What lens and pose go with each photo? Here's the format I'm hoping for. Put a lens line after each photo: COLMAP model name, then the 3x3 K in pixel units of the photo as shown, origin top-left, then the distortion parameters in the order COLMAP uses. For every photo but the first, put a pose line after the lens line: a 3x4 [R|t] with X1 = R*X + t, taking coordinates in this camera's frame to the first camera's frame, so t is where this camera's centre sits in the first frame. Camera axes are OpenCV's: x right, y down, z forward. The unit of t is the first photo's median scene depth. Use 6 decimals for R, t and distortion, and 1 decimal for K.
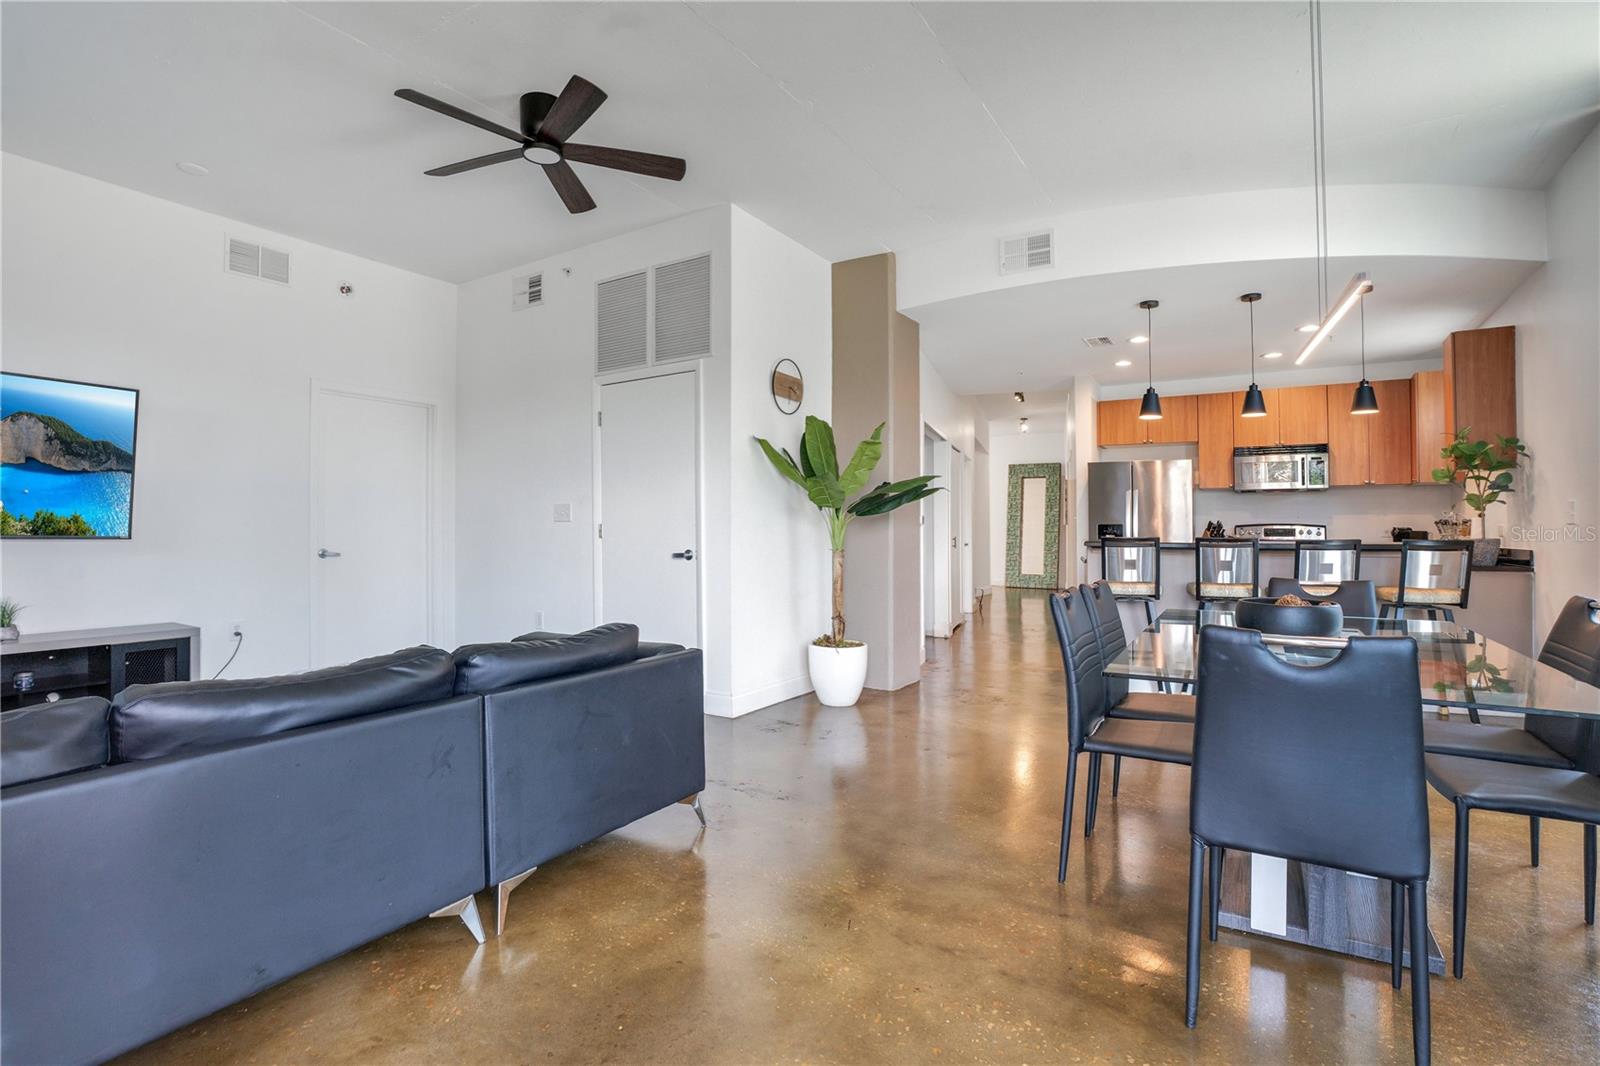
lens RADIAL K [[768.6, 0, 808.2], [0, 768.6, 516.2], [0, 0, 1]] dist [-0.065828, 0.032519]
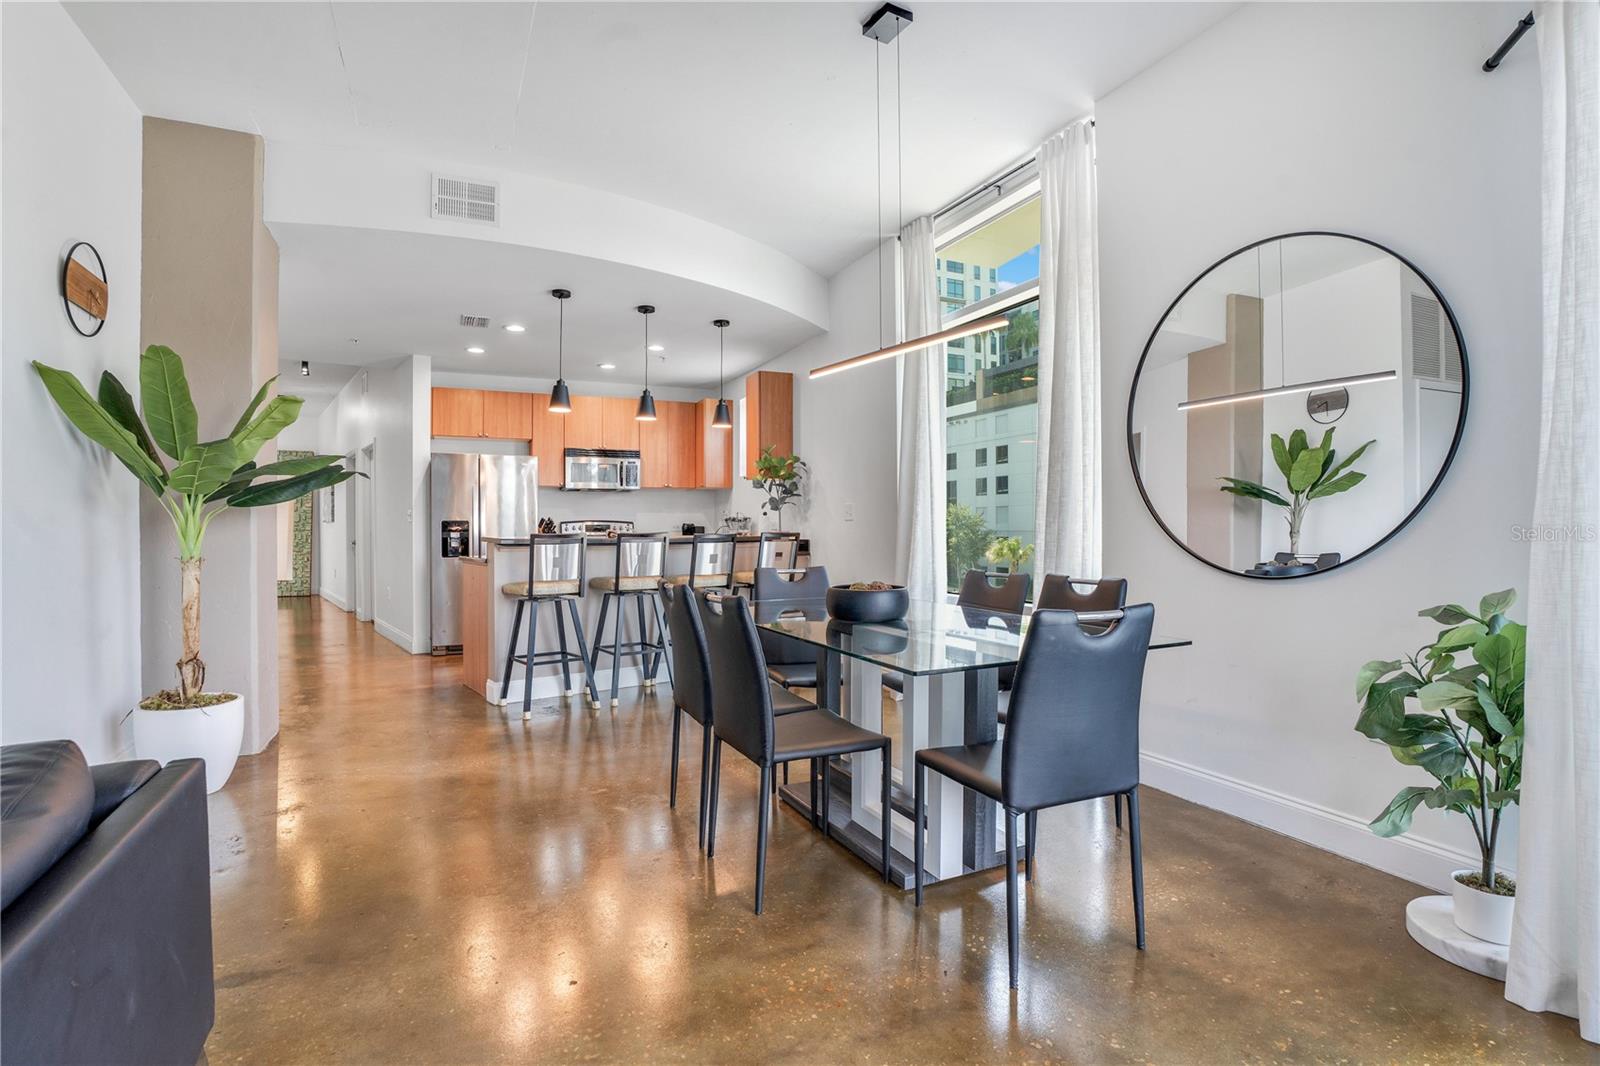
lens RADIAL K [[762.8, 0, 766.0], [0, 762.8, 518.1], [0, 0, 1]] dist [-0.002846, -0.000238]
pose [[0.595449, 0.004260, 0.803382, -0.128251], [-0.008862, 0.999960, 0.001266, 0.003259], [-0.803344, -0.007874, 0.595463, 0.146928]]
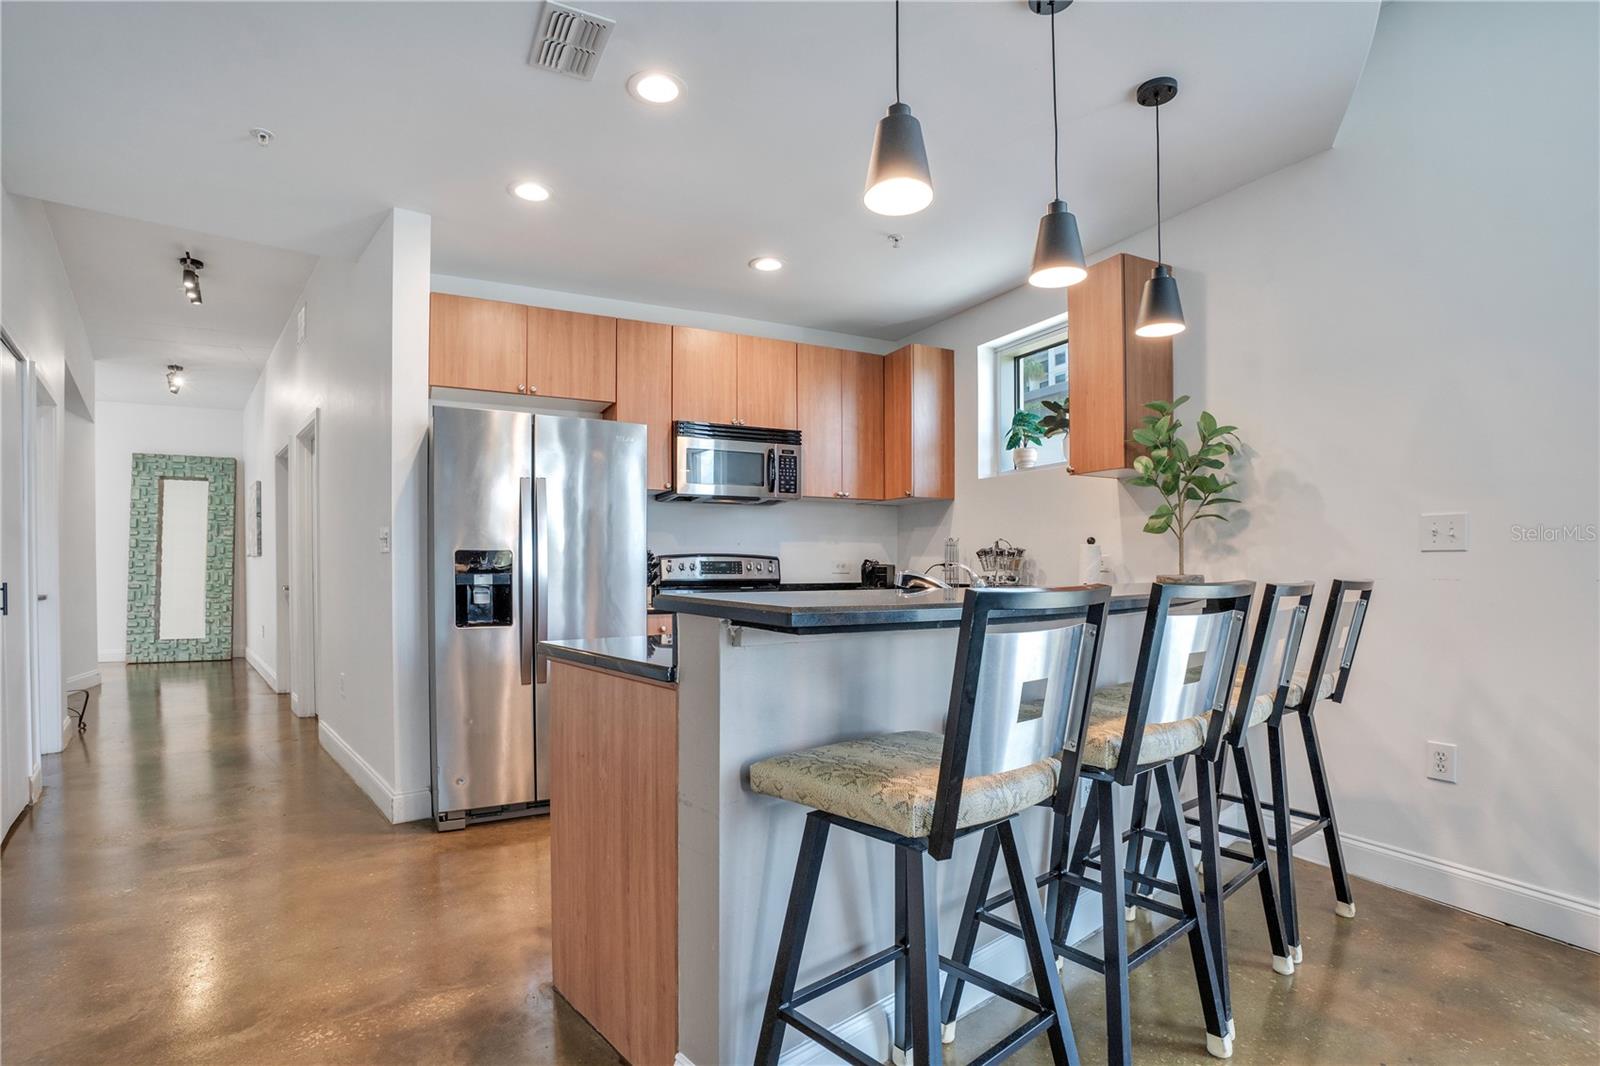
lens RADIAL K [[780.2, 0, 800.1], [0, 780.2, 565.7], [0, 0, 1]] dist [-0.030496, 0.000501]
pose [[0.542576, -0.001426, 0.840006, 0.120953], [-0.014191, 0.999840, 0.010863, 0.012669], [-0.839887, -0.017815, 0.542469, 0.621569]]
